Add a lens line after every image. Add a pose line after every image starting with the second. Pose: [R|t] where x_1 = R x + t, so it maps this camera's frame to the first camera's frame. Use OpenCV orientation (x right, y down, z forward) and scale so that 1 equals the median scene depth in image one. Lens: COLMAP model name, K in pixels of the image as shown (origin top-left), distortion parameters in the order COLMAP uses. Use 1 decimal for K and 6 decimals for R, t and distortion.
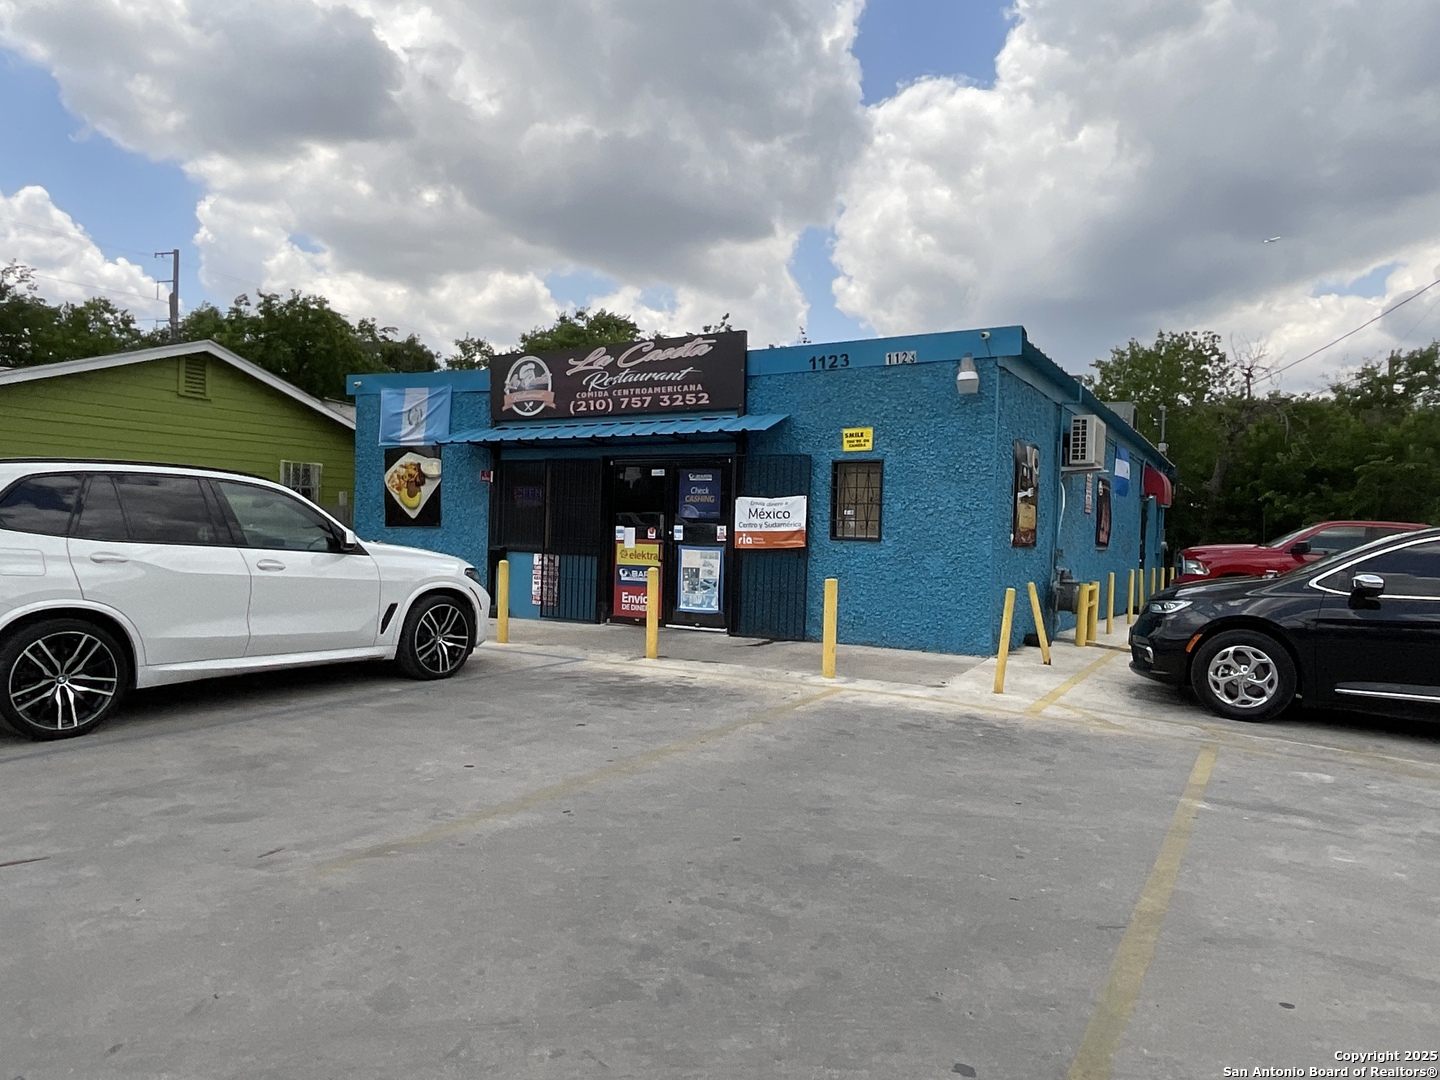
lens RADIAL K [[967.7, 0, 720.0], [0, 967.7, 540.0], [0, 0, 1]] dist [0.001339, -0.002834]
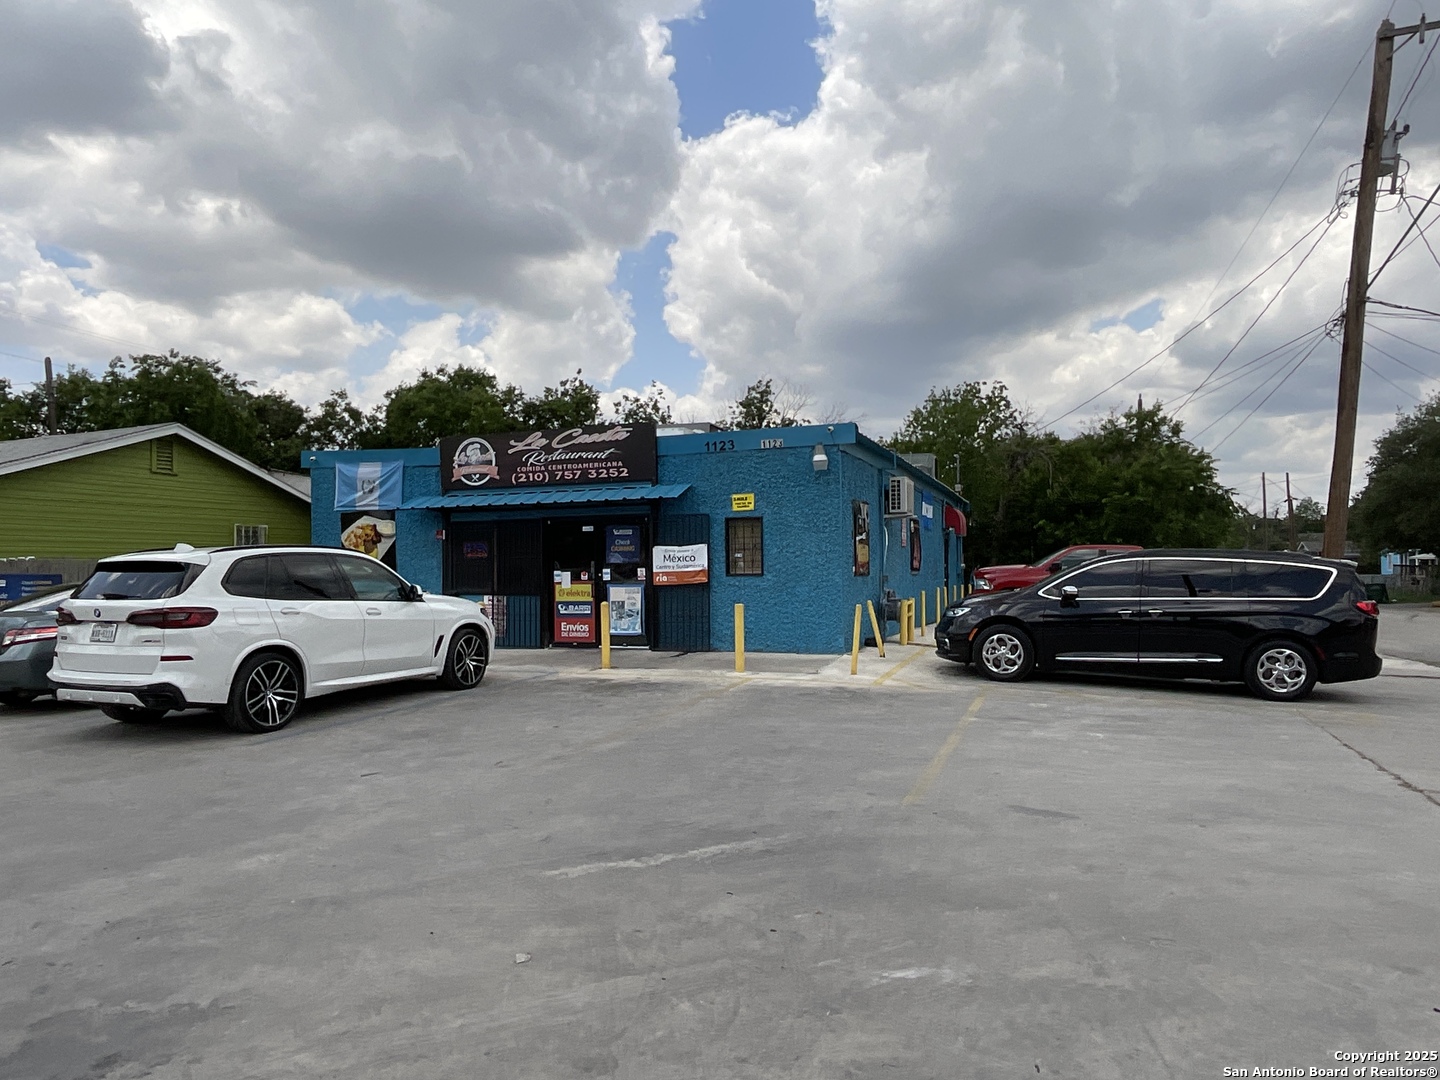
lens RADIAL K [[1008.6, 0, 720.0], [0, 1008.6, 540.0], [0, 0, 1]] dist [0.070233, -0.000229]
pose [[0.982390, -0.033537, 0.183806, -0.140522], [0.038833, 0.998926, -0.025292, -0.013726], [-0.182760, 0.031984, 0.982637, -0.363563]]
